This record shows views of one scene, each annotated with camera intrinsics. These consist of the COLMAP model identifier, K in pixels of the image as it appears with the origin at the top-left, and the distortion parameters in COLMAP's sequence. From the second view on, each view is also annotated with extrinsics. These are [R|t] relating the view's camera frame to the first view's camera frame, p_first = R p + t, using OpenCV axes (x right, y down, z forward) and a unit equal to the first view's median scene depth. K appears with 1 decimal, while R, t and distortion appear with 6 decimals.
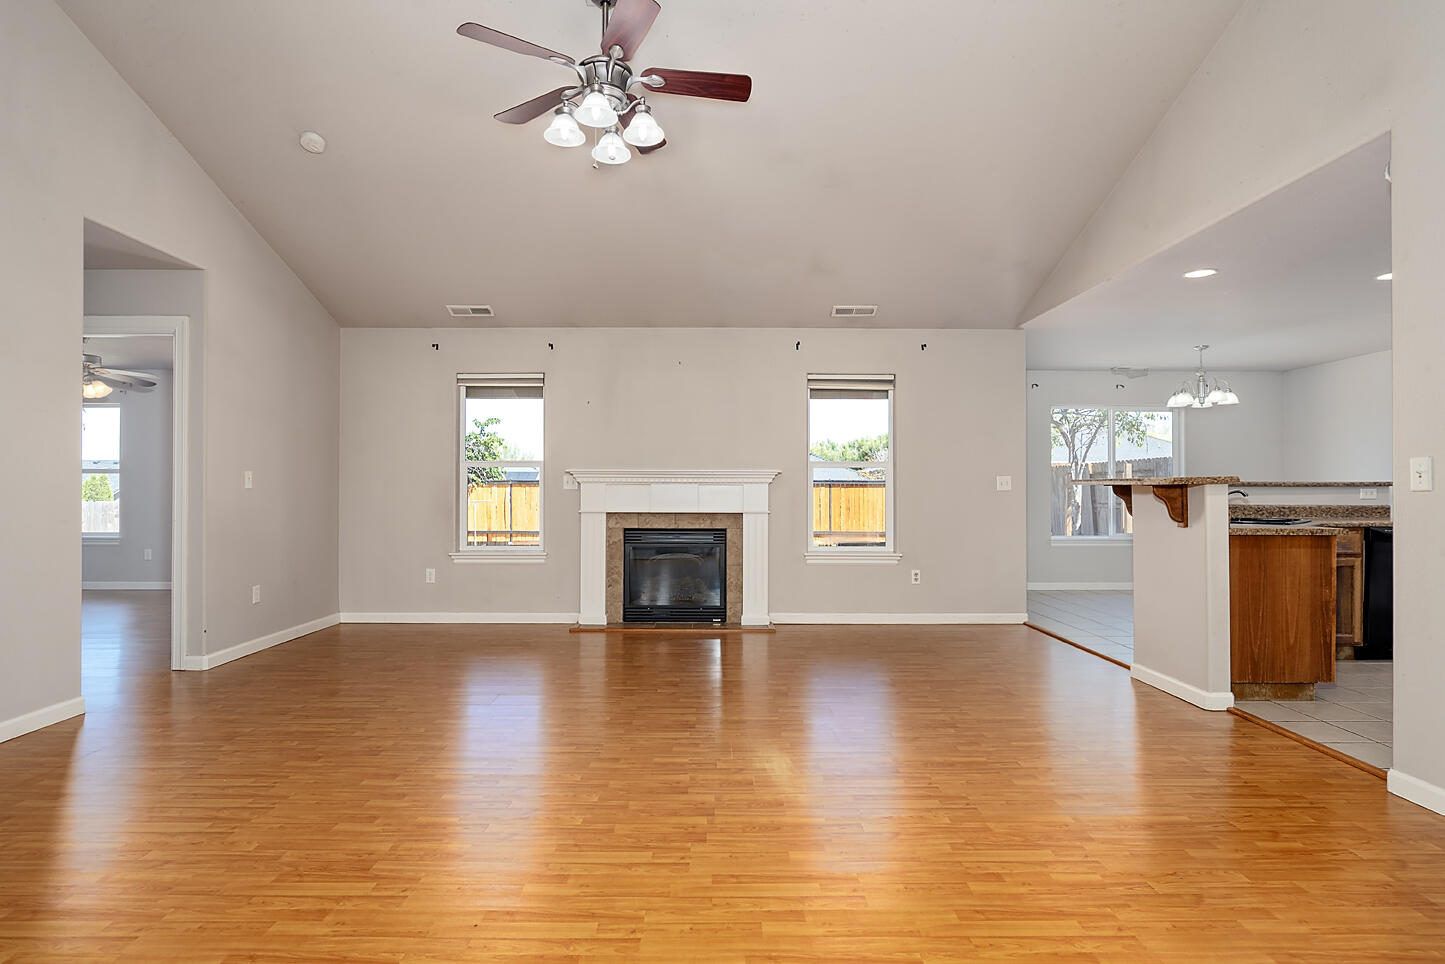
lens RADIAL K [[762.6, 0, 725.1], [0, 762.6, 467.1], [0, 0, 1]] dist [-0.001048, 0.000207]
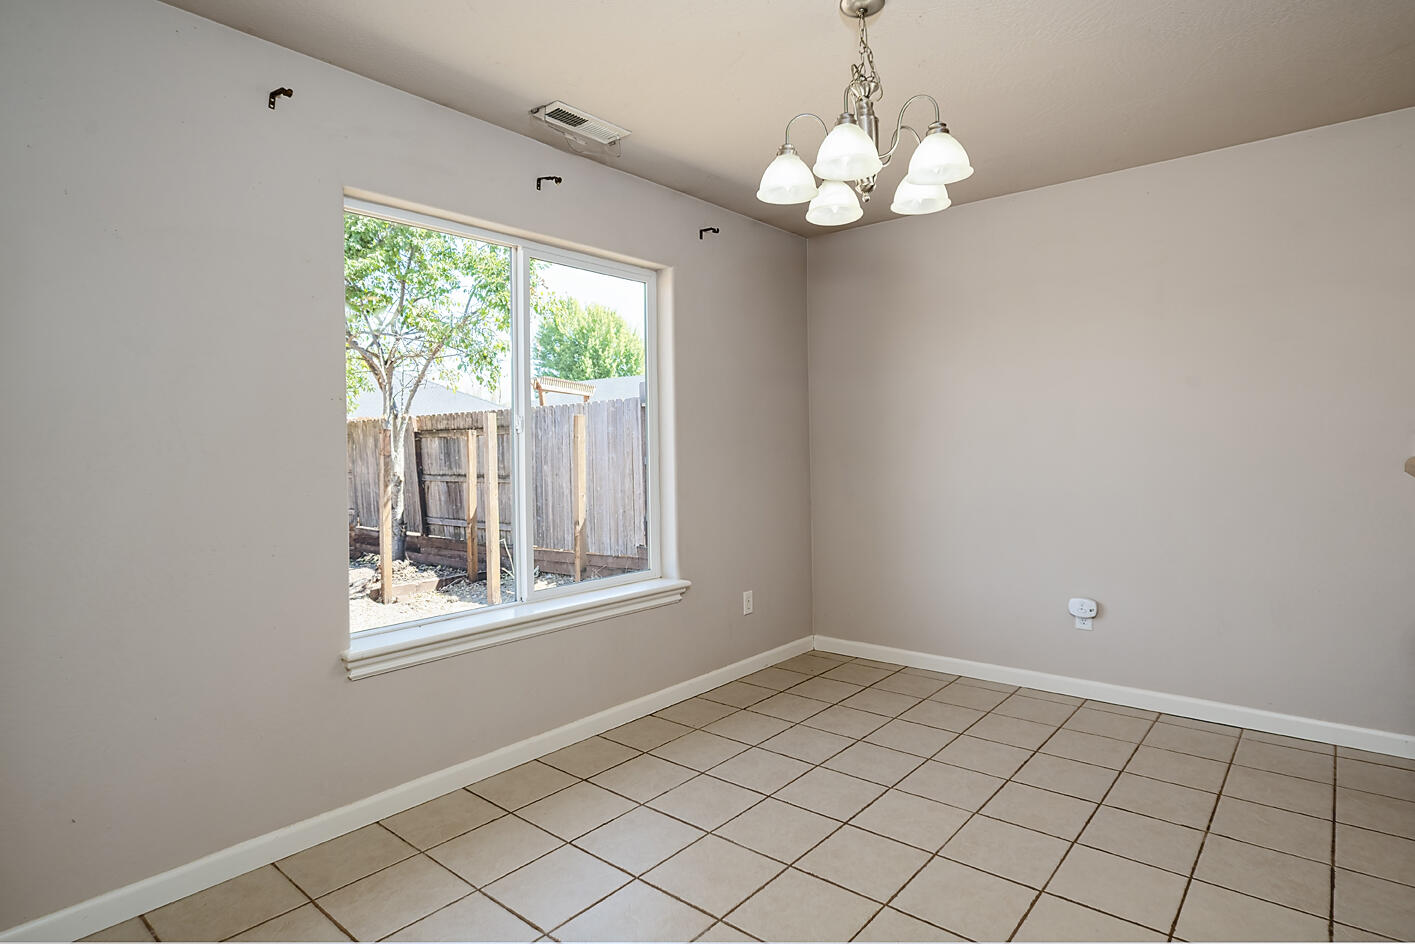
lens RADIAL K [[746.7, 0, 710.1], [0, 746.7, 457.4], [0, 0, 1]] dist [-0.001048, 0.000207]
pose [[0.664624, -0.027145, 0.746685, 0.163823], [-0.005288, 0.999144, 0.041030, 0.003100], [-0.747159, -0.031217, 0.663911, 0.378277]]
